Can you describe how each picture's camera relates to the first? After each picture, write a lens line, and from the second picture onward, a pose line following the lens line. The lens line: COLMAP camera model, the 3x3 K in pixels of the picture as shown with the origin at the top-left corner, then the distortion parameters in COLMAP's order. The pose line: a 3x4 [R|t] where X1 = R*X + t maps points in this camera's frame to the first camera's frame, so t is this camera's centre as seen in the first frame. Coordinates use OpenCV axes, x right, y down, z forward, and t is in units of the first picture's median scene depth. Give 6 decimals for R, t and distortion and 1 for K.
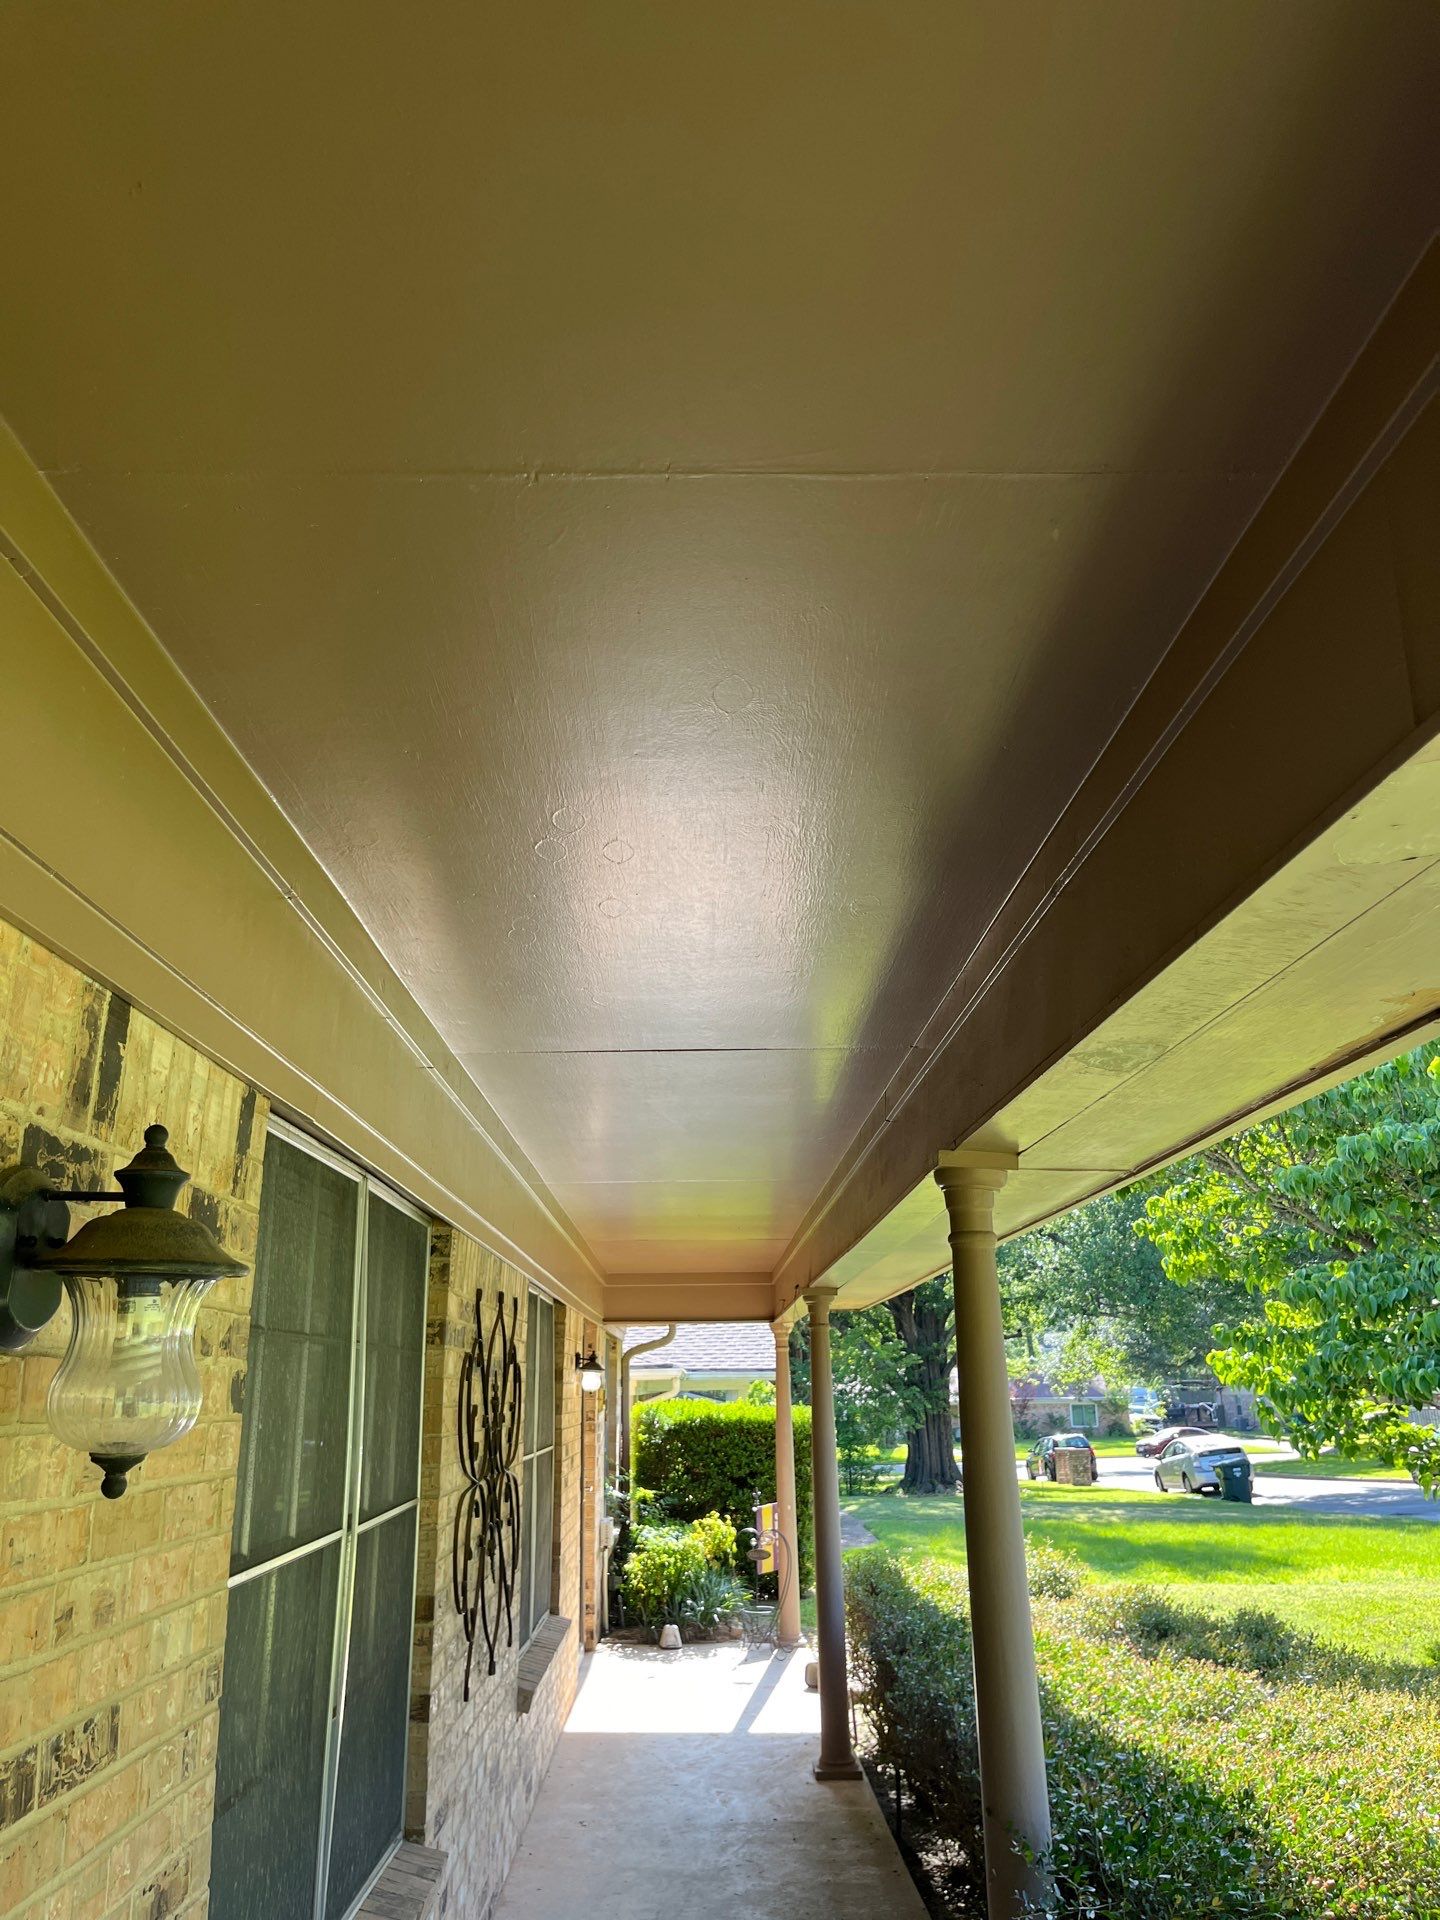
lens RADIAL K [[1468.5, 0, 712.4], [0, 1468.5, 948.5], [0, 0, 1]] dist [0.051222, -0.077930]
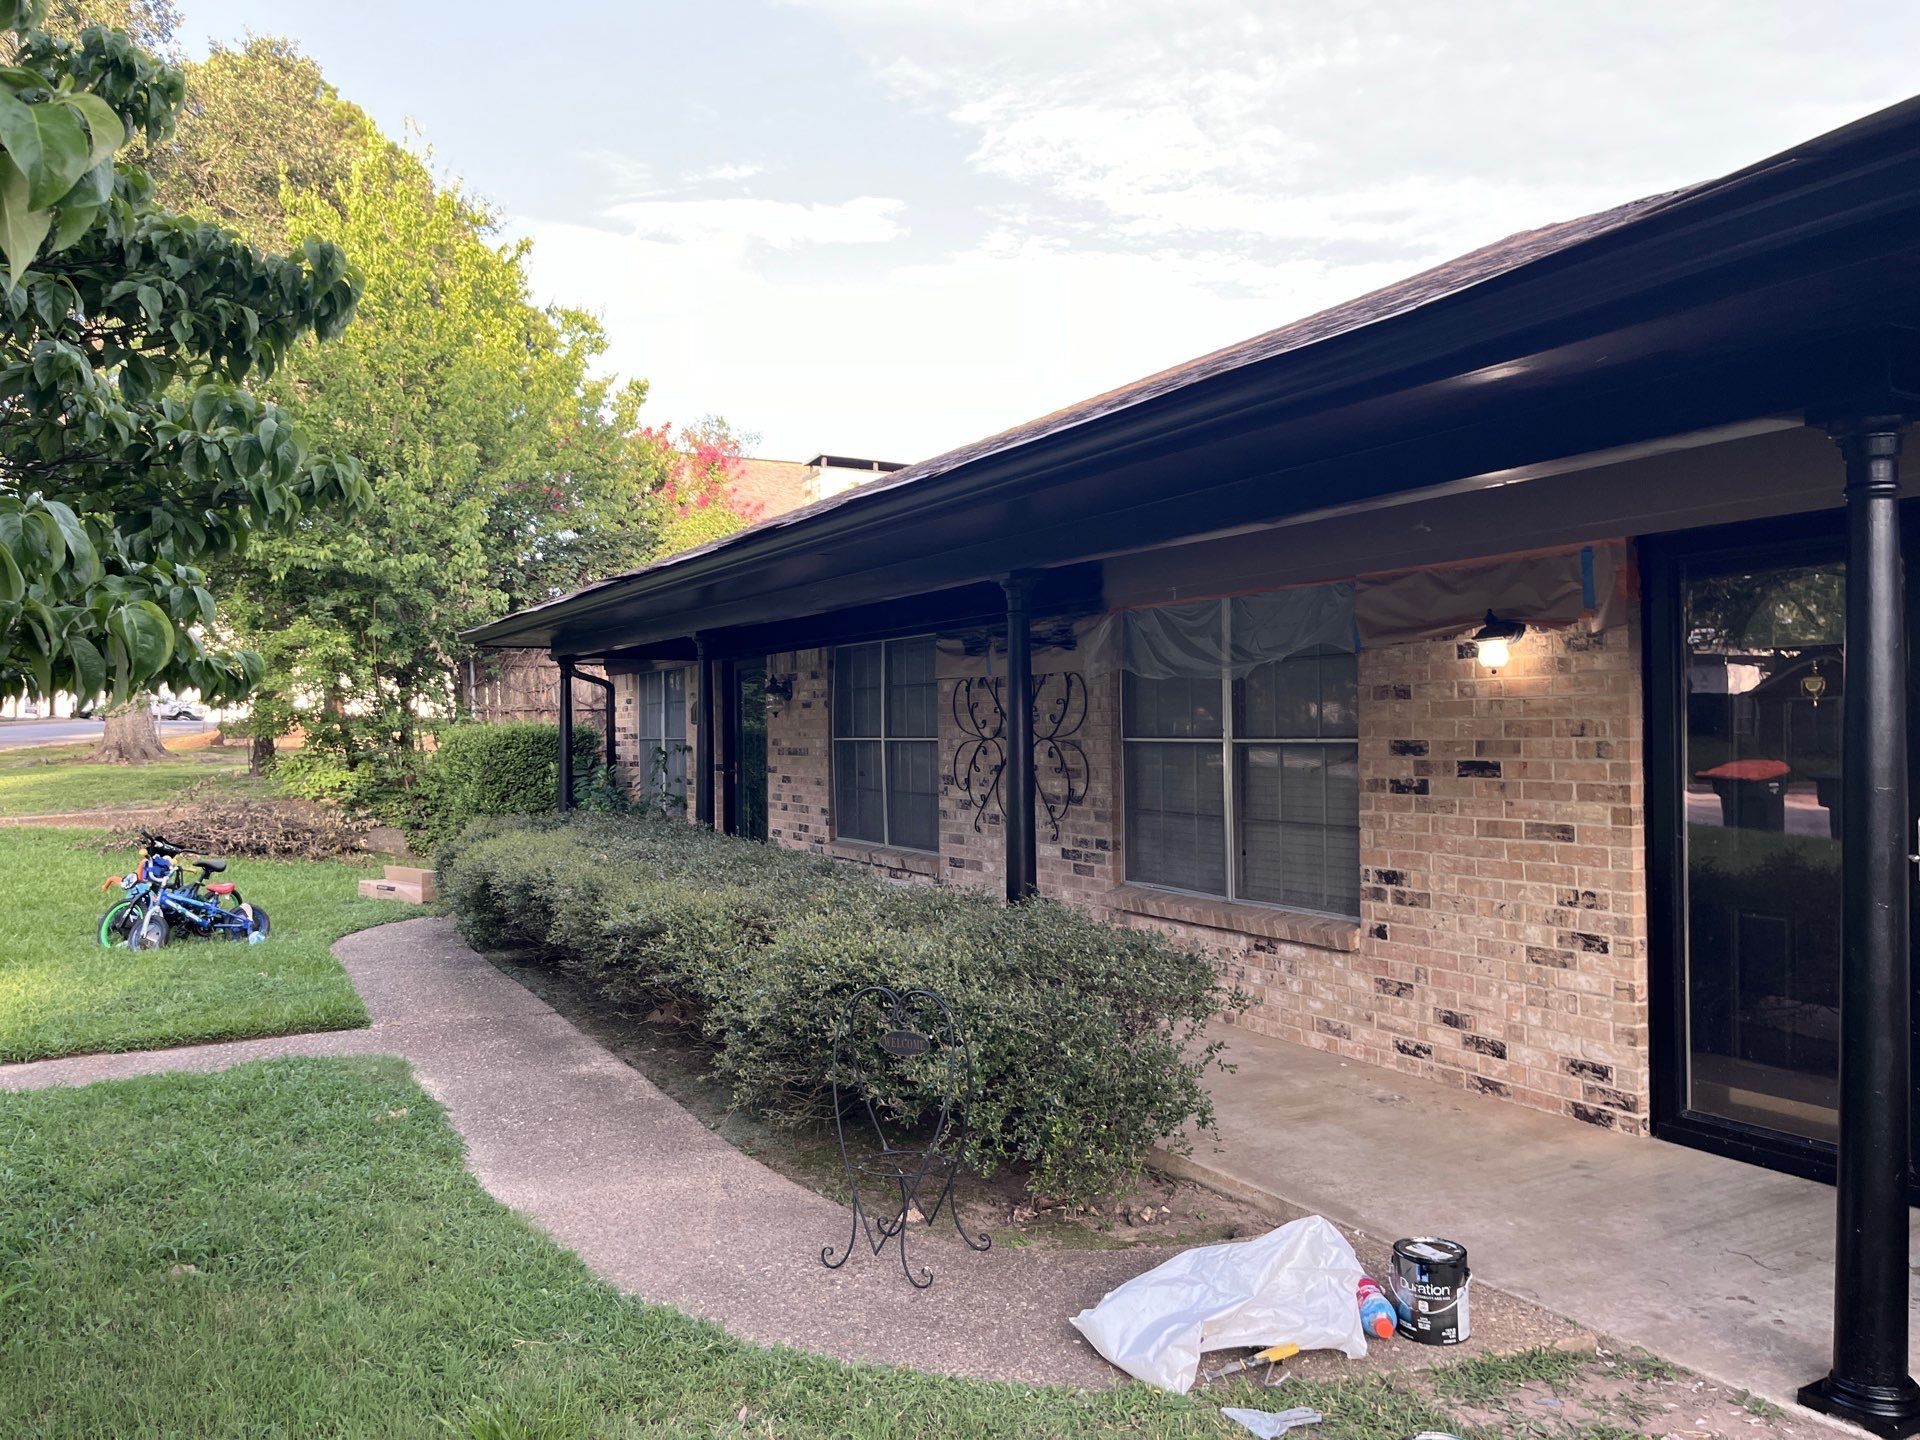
lens RADIAL K [[1468.5, 0, 956.8], [0, 1468.5, 731.9], [0, 0, 1]] dist [0.051222, -0.077930]
pose [[-0.883481, 0.018108, -0.468117, 0.655954], [0.151844, 0.956375, -0.249580, 0.685907], [0.443176, -0.291580, -0.847689, 2.174533]]
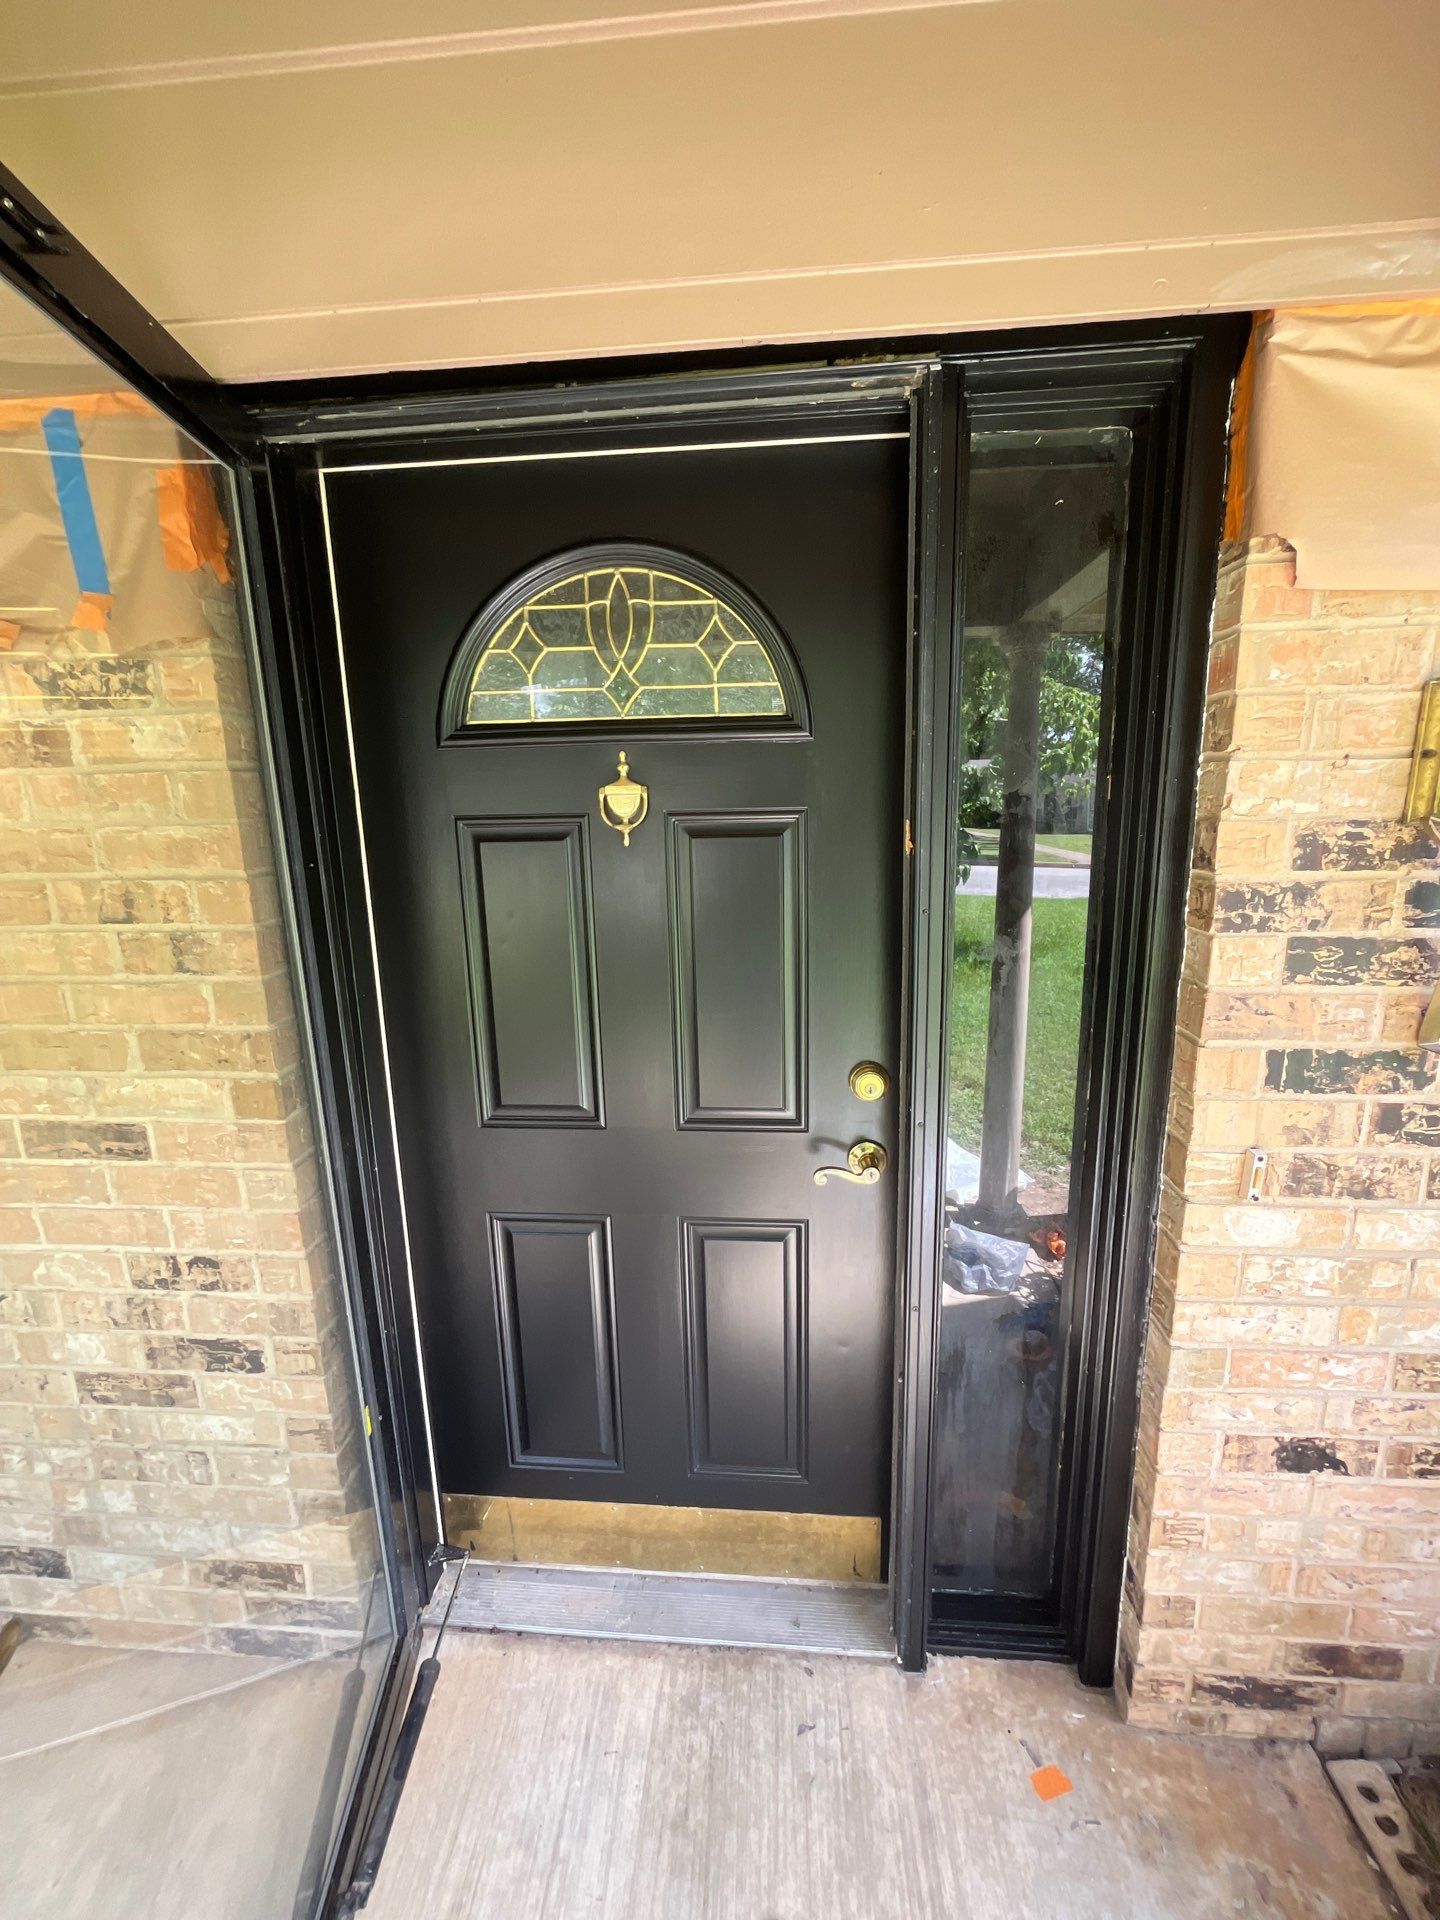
lens RADIAL K [[765.7, 0, 726.6], [0, 765.7, 986.0], [0, 0, 1]] dist [0.000349, -0.000177]
pose [[-0.087803, 0.216271, -0.972377, 0.048337], [0.304318, 0.935304, 0.180547, 0.540753], [0.948515, -0.280060, -0.147938, 1.726048]]
